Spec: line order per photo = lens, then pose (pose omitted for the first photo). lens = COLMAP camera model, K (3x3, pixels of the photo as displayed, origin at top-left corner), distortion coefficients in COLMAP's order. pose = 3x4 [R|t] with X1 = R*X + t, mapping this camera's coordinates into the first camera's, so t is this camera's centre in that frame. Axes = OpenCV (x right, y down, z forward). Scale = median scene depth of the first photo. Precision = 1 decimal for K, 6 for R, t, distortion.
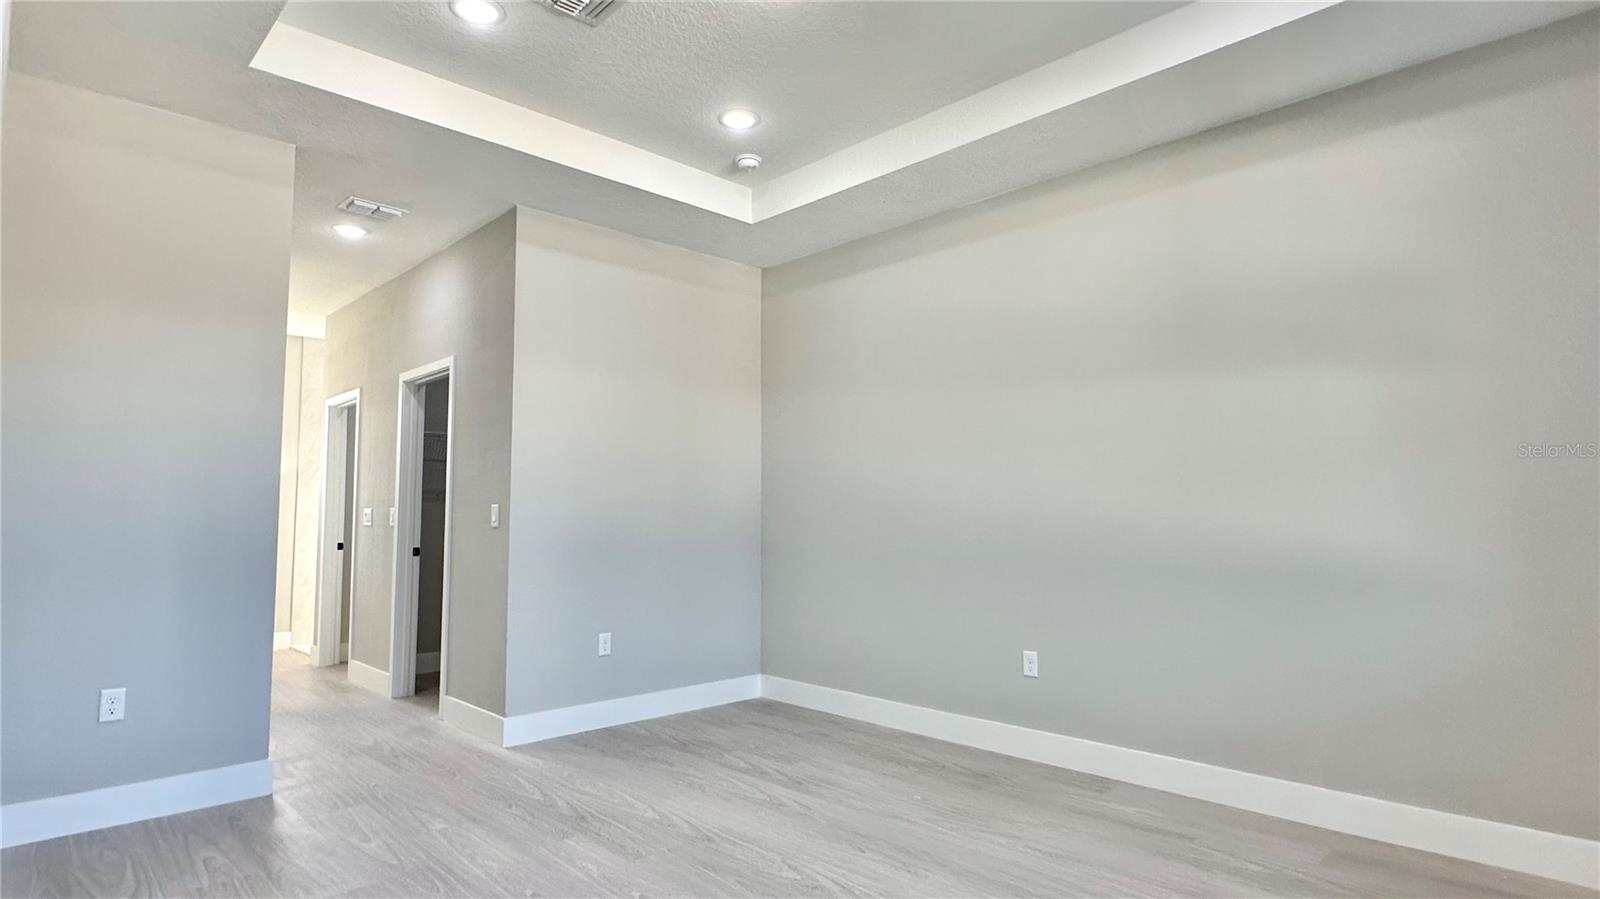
lens RADIAL K [[844.7, 0, 799.2], [0, 844.7, 451.0], [0, 0, 1]] dist [0.004211, 0.000649]
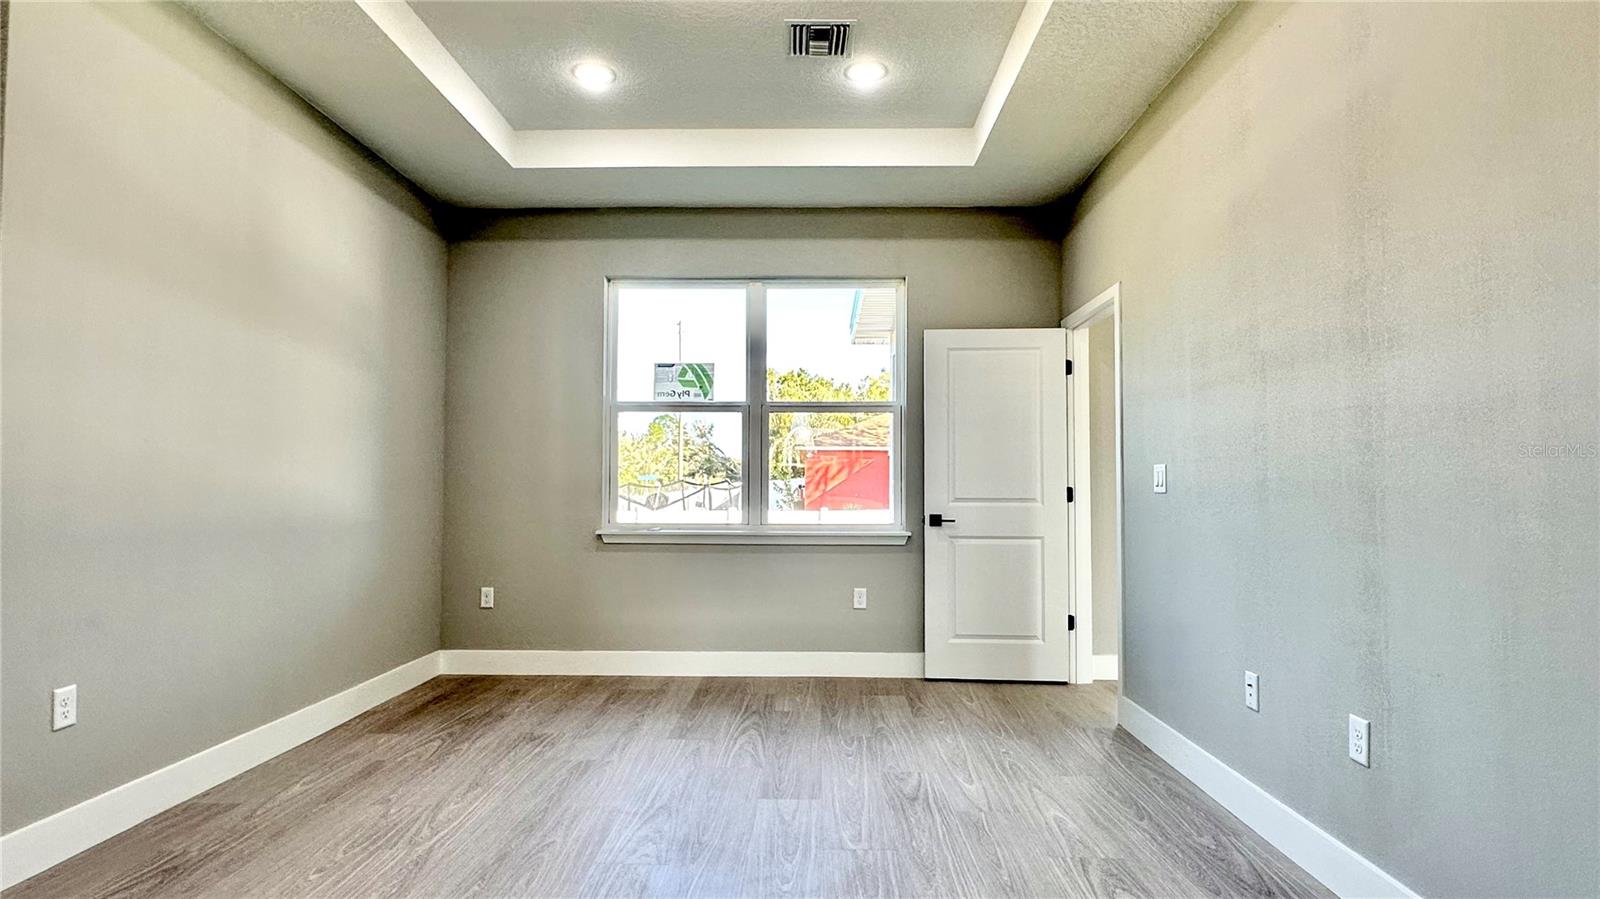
lens RADIAL K [[805.2, 0, 796.7], [0, 805.2, 444.0], [0, 0, 1]] dist [-0.001738, -0.000412]
pose [[-0.692186, 0.037024, 0.720769, -0.574130], [-0.059610, 0.992338, -0.108220, 0.094316], [-0.719253, -0.117873, -0.684676, 1.106893]]
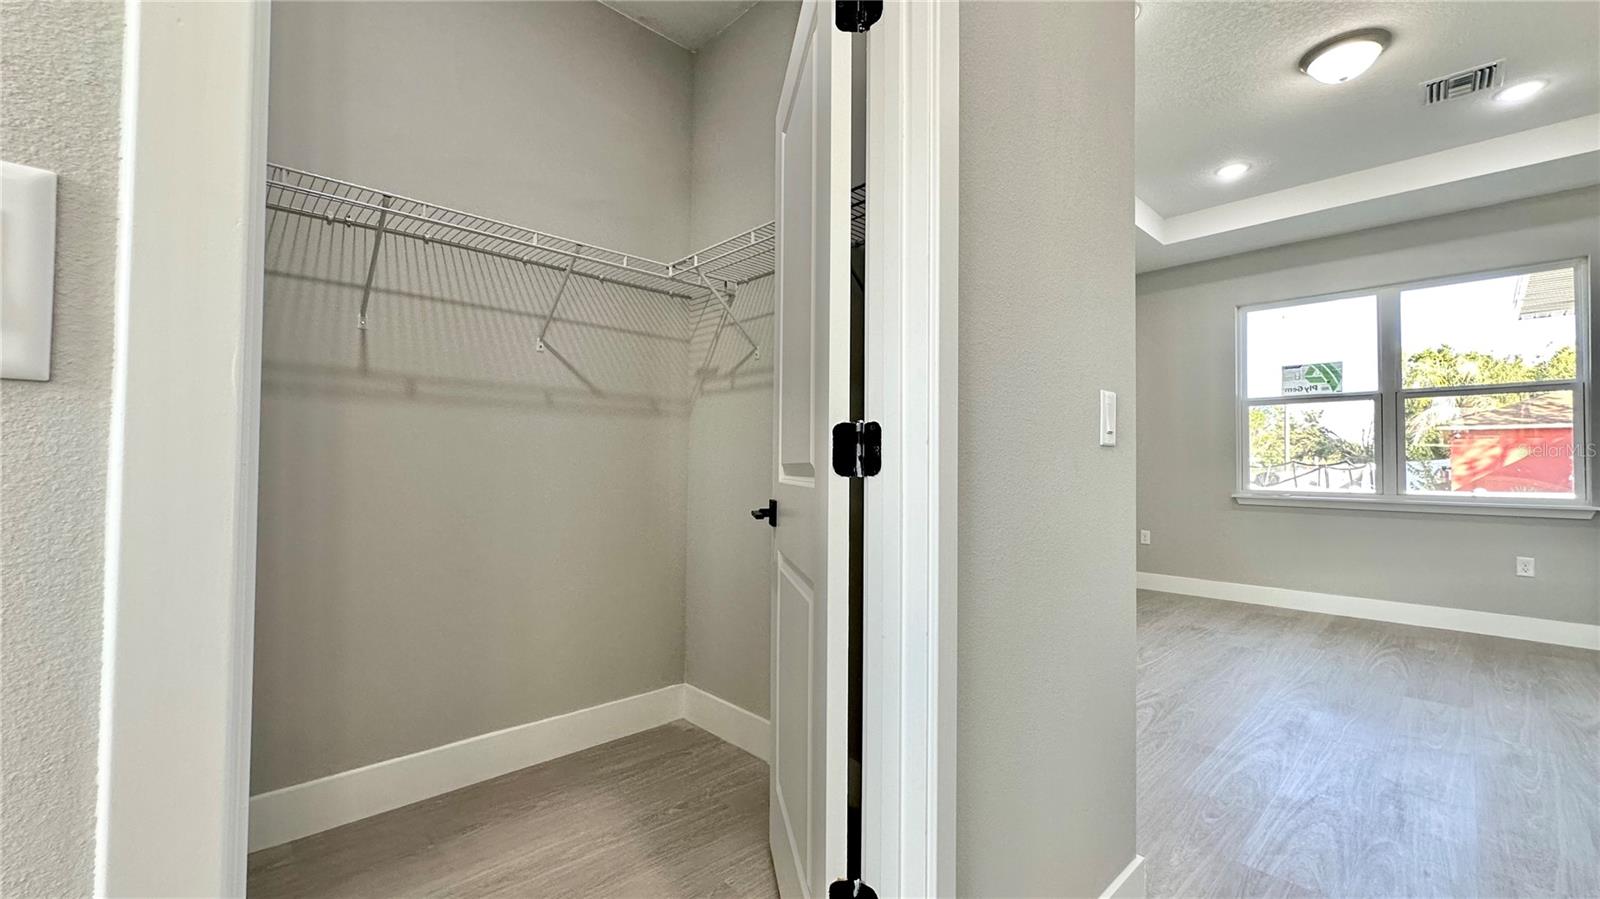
lens RADIAL K [[641.0, 0, 800.3], [0, 641.0, 451.7], [0, 0, 1]] dist [-0.002217, 0.000707]
pose [[0.019567, 0.023422, 0.999534, -0.804446], [-0.087629, 0.995918, -0.021622, 0.127524], [-0.995961, -0.087166, 0.021540, 1.327762]]
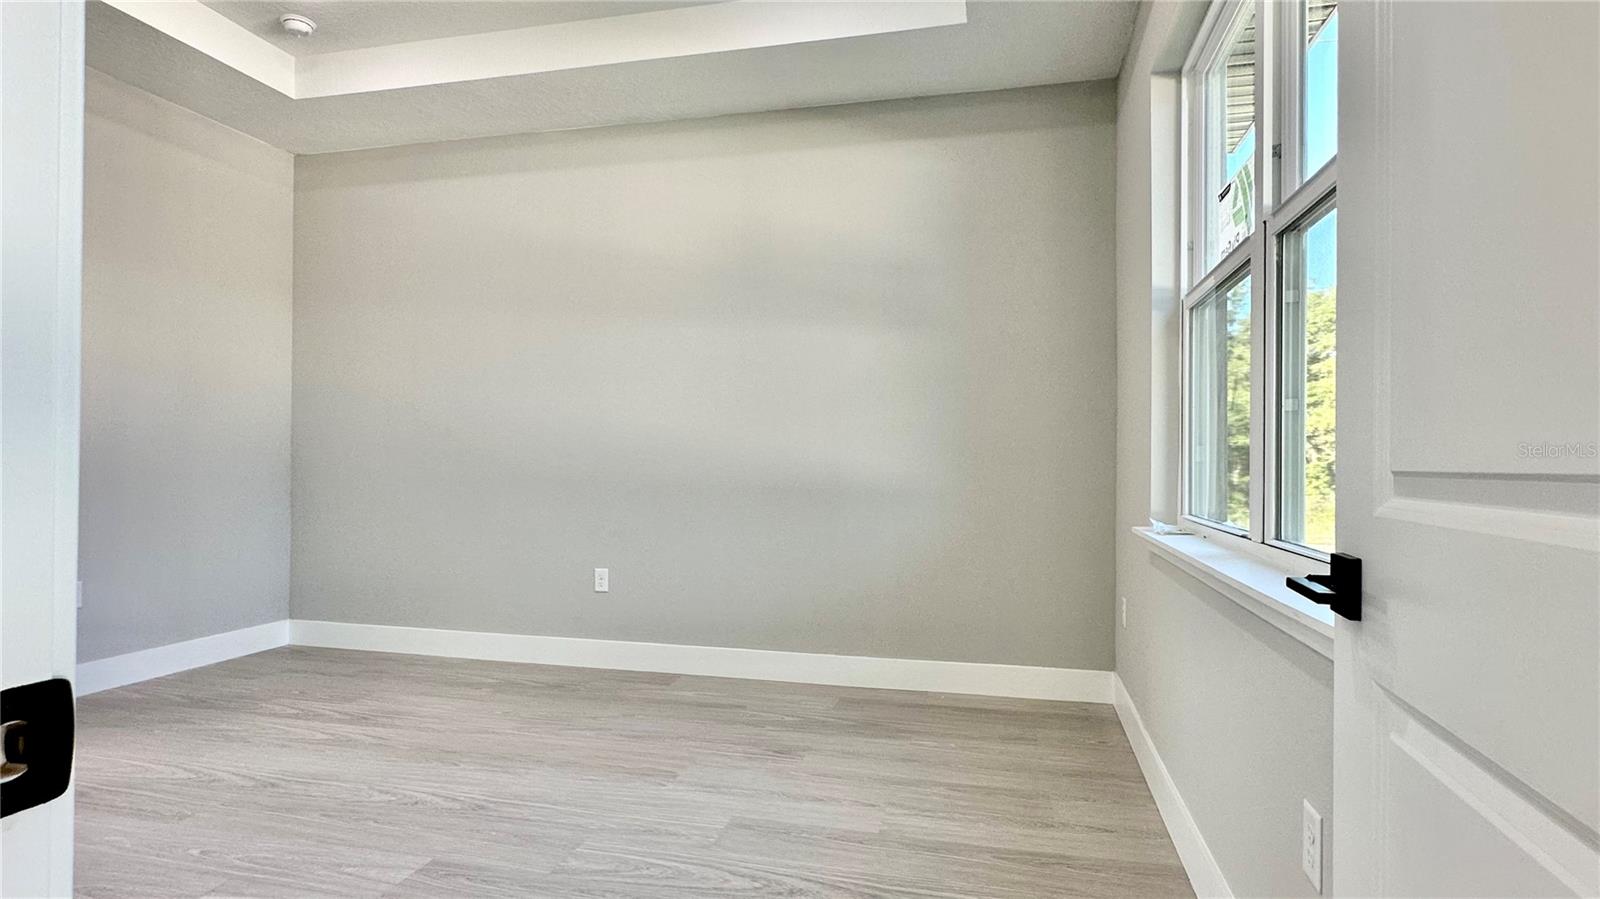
lens RADIAL K [[845.6, 0, 797.6], [0, 845.6, 456.3], [0, 0, 1]] dist [-0.001429, -0.000092]
pose [[0.847293, 0.012717, 0.530974, -0.091821], [-0.049408, 0.997266, 0.054957, 0.025228], [-0.528823, -0.072799, 0.845604, -0.027891]]
